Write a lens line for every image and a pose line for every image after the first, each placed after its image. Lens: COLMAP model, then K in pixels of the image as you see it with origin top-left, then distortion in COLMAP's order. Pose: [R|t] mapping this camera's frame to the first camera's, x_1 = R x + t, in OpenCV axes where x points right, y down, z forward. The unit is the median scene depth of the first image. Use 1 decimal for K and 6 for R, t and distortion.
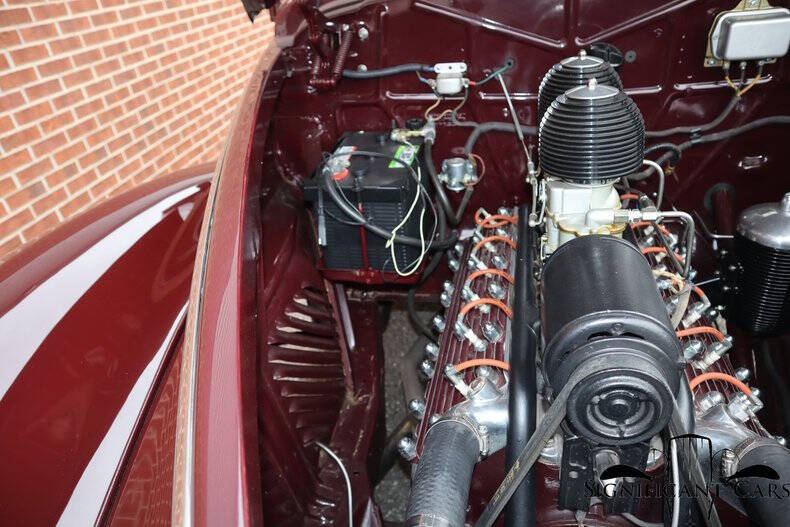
lens RADIAL K [[542.5, 0, 396.6], [0, 542.5, 262.3], [0, 0, 1]] dist [-0.116158, 0.073105]
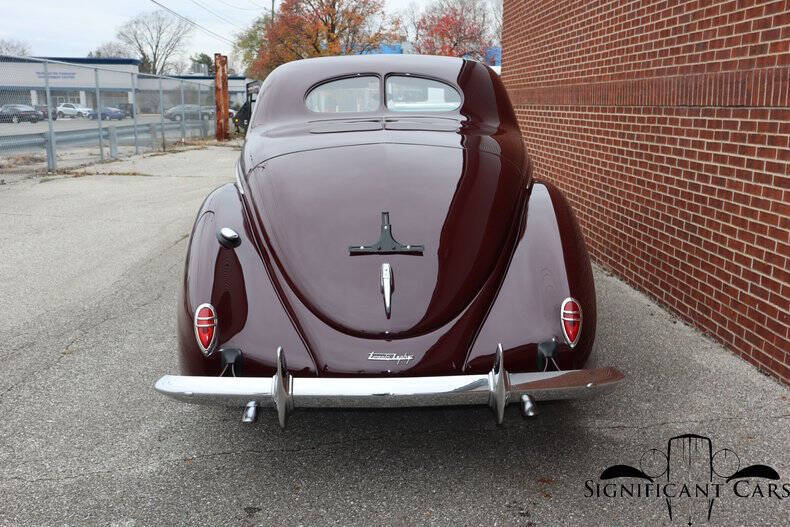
lens RADIAL K [[750.8, 0, 392.0], [0, 750.8, 263.5], [0, 0, 1]] dist [0.043785, 0.000000]
pose [[-0.968023, 0.165972, -0.188108, 1.500819], [-0.009561, 0.724896, 0.688792, -3.750602], [0.250679, 0.668565, -0.700129, 5.612224]]
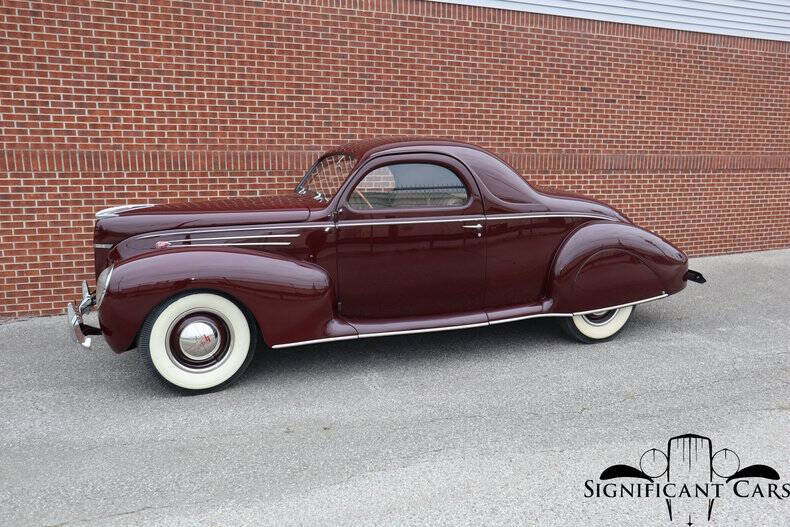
lens RADIAL K [[615.7, 0, 400.6], [0, 615.7, 257.6], [0, 0, 1]] dist [-0.095808, 0.096201]
pose [[0.537016, 0.257317, -0.803369, 4.507615], [-0.490911, 0.869799, -0.049557, -0.360583], [0.686018, 0.420996, 0.593415, -1.003142]]
